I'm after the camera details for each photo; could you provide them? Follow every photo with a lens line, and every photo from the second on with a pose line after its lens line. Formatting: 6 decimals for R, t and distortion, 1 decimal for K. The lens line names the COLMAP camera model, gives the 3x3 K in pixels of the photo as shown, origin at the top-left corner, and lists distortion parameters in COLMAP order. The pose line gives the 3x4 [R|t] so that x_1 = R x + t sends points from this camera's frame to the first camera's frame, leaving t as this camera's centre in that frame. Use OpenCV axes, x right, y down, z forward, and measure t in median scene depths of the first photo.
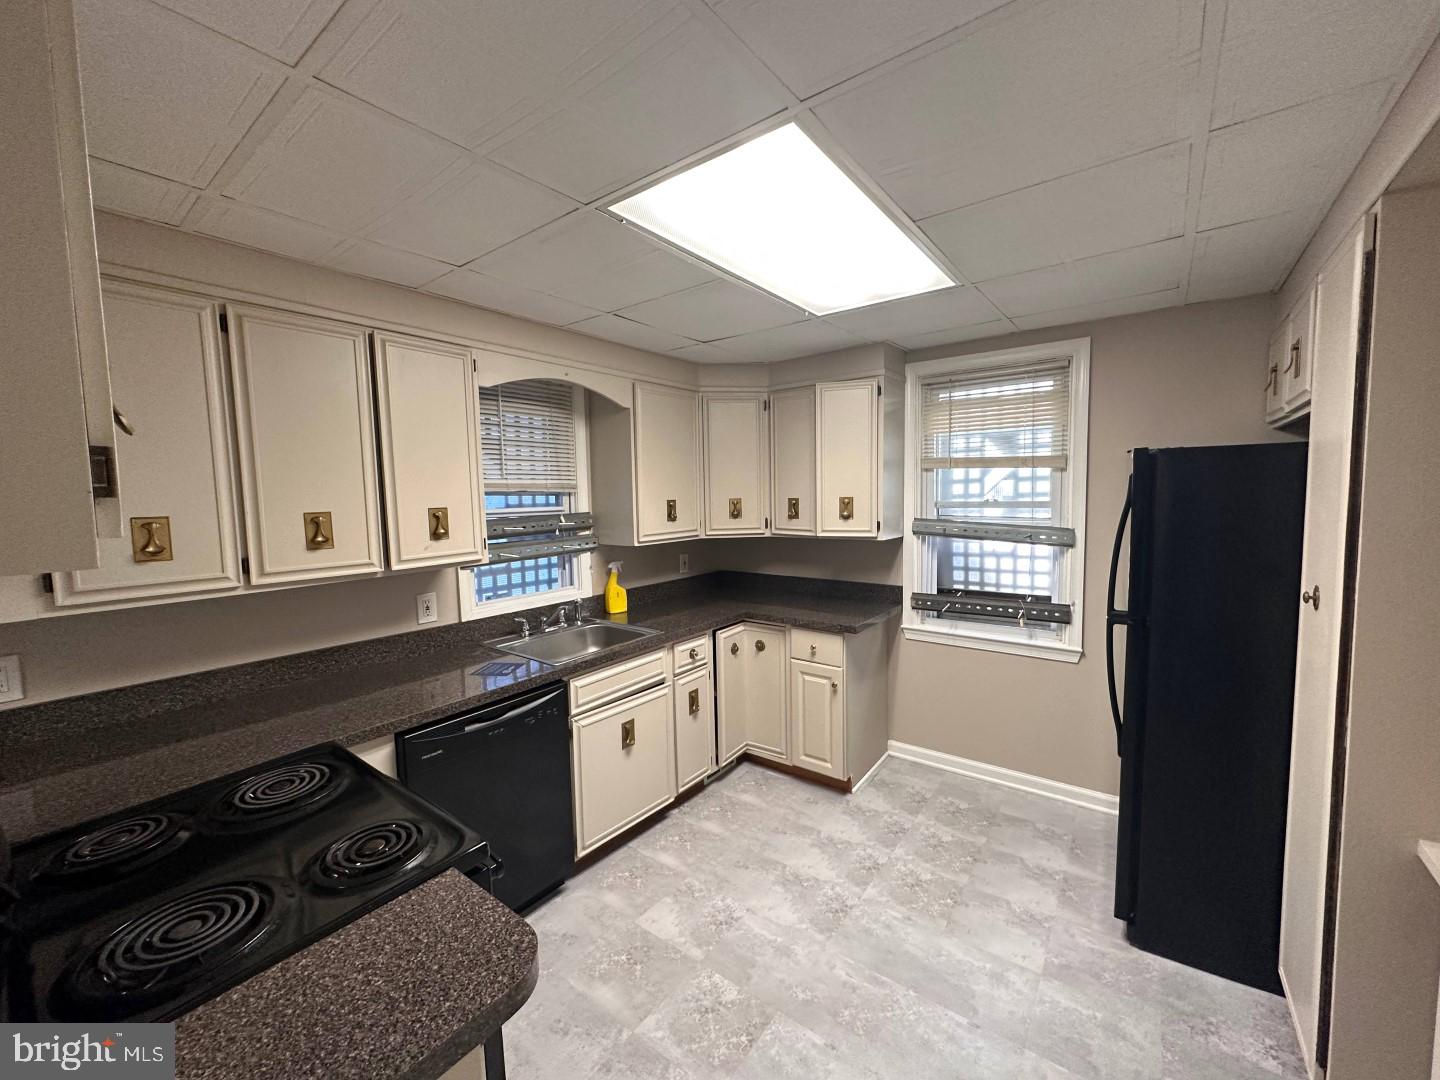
lens RADIAL K [[577.0, 0, 723.4], [0, 577.0, 538.8], [0, 0, 1]] dist [-0.005675, 0.000790]
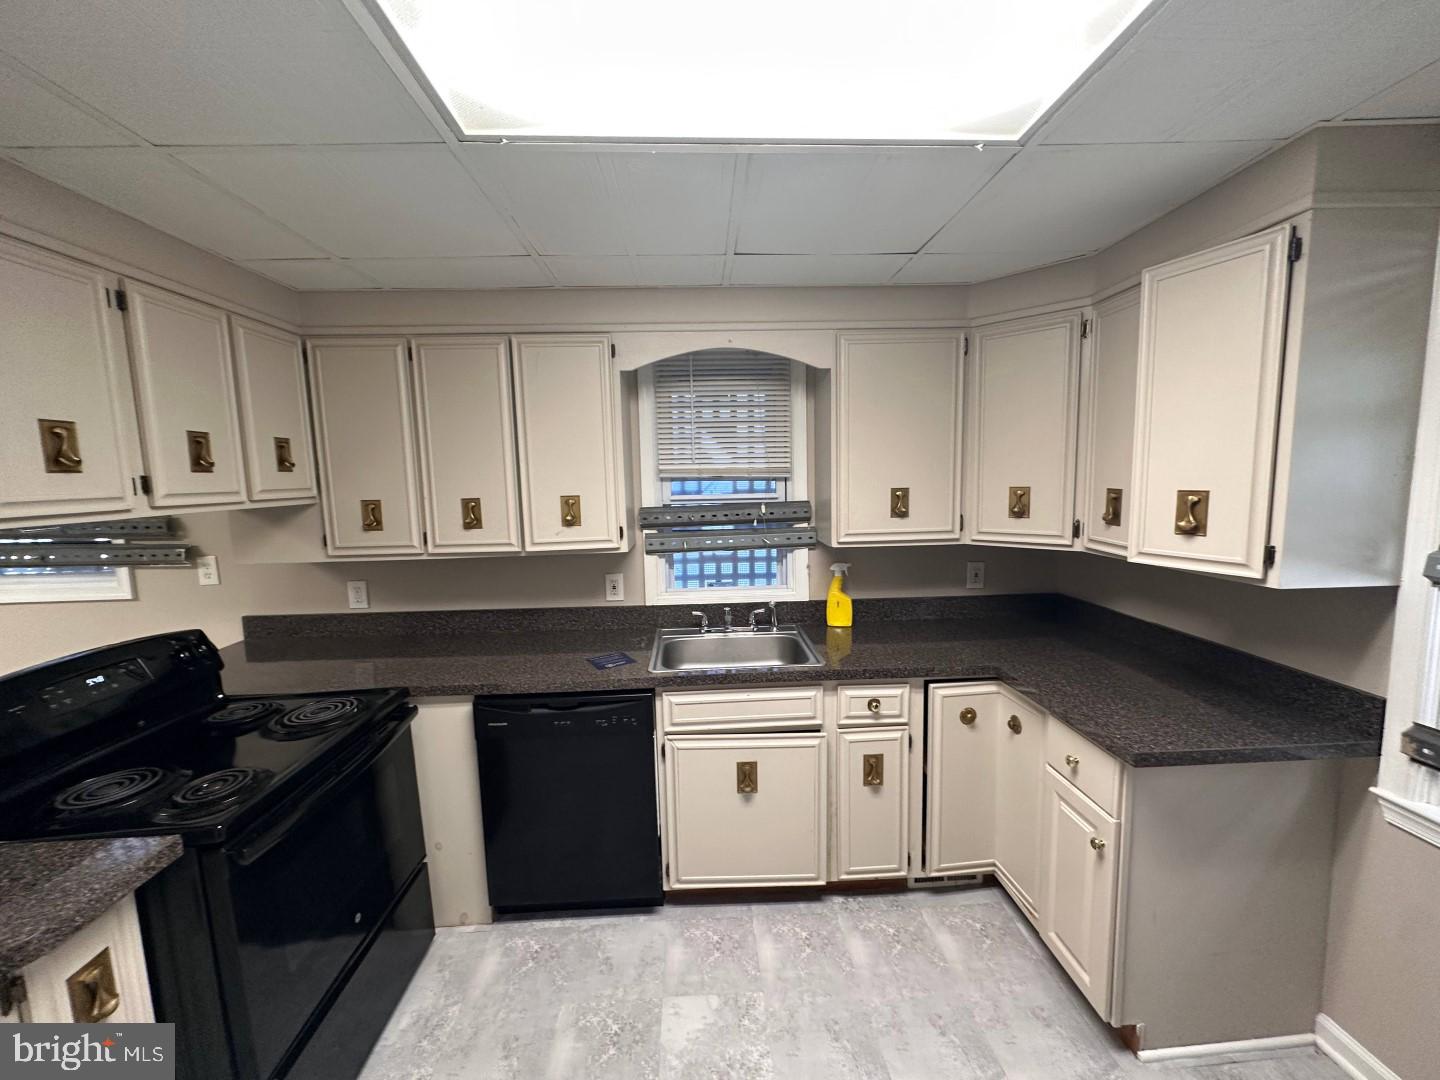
lens RADIAL K [[577.0, 0, 719.8], [0, 577.0, 538.7], [0, 0, 1]] dist [-0.005675, 0.000790]
pose [[0.635580, 0.088901, -0.766899, 0.350638], [-0.053124, 0.996030, 0.071435, -0.046739], [0.770205, -0.004662, 0.637779, 0.389083]]
